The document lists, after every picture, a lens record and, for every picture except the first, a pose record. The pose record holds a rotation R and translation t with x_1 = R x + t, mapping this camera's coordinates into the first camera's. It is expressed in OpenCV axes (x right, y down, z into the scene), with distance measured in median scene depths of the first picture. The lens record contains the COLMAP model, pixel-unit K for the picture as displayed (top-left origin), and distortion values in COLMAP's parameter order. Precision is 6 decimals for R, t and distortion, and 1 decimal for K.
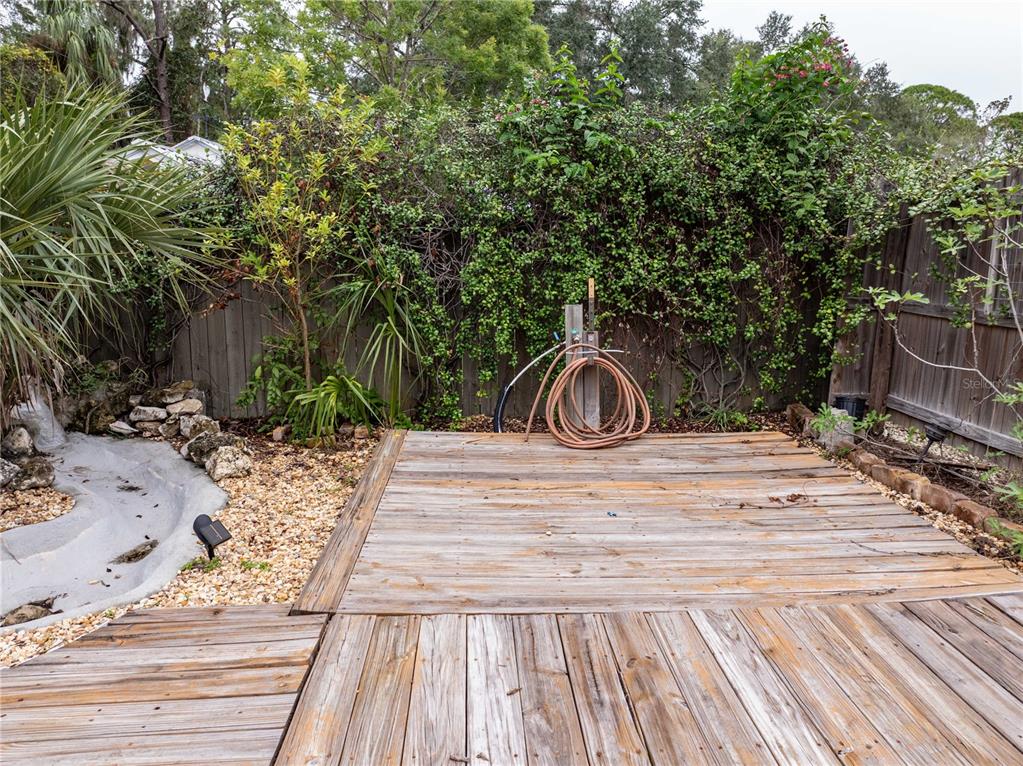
lens RADIAL K [[717.0, 0, 511.2], [0, 717.0, 383.9], [0, 0, 1]] dist [-0.051574, 0.026592]
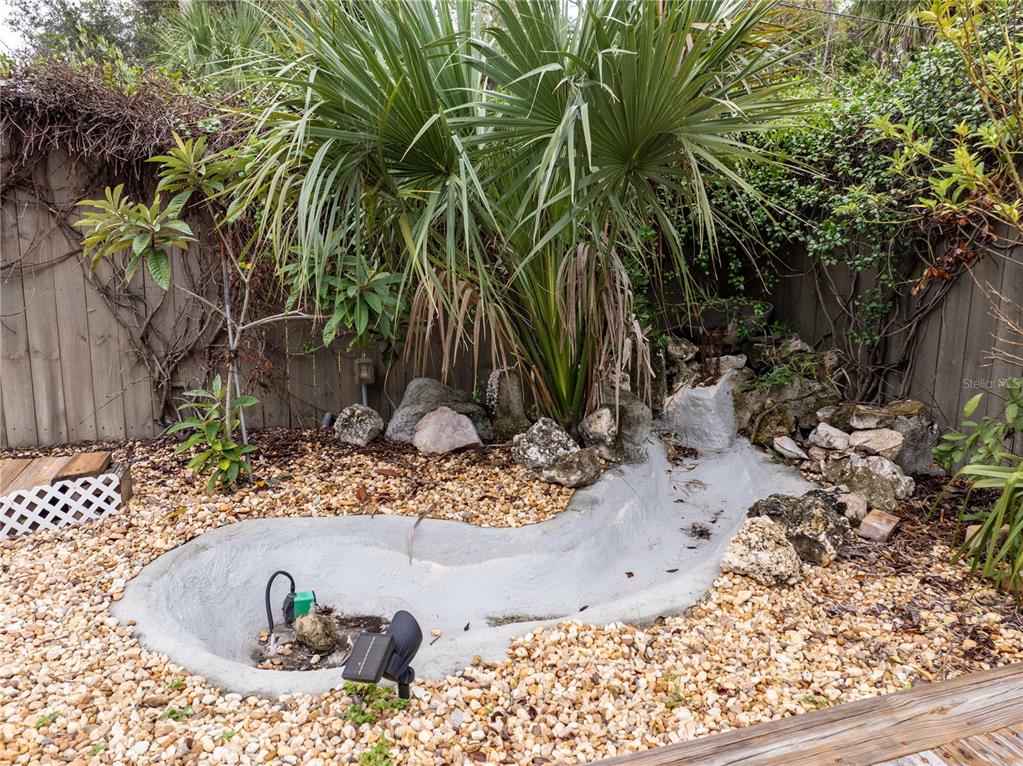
lens RADIAL K [[717.0, 0, 511.0], [0, 717.0, 381.7], [0, 0, 1]] dist [-0.051574, 0.026592]
pose [[0.257373, 0.152189, -0.954252, 0.034553], [-0.172203, 0.978936, 0.109681, -0.031499], [0.950844, 0.136097, 0.278159, 0.565478]]
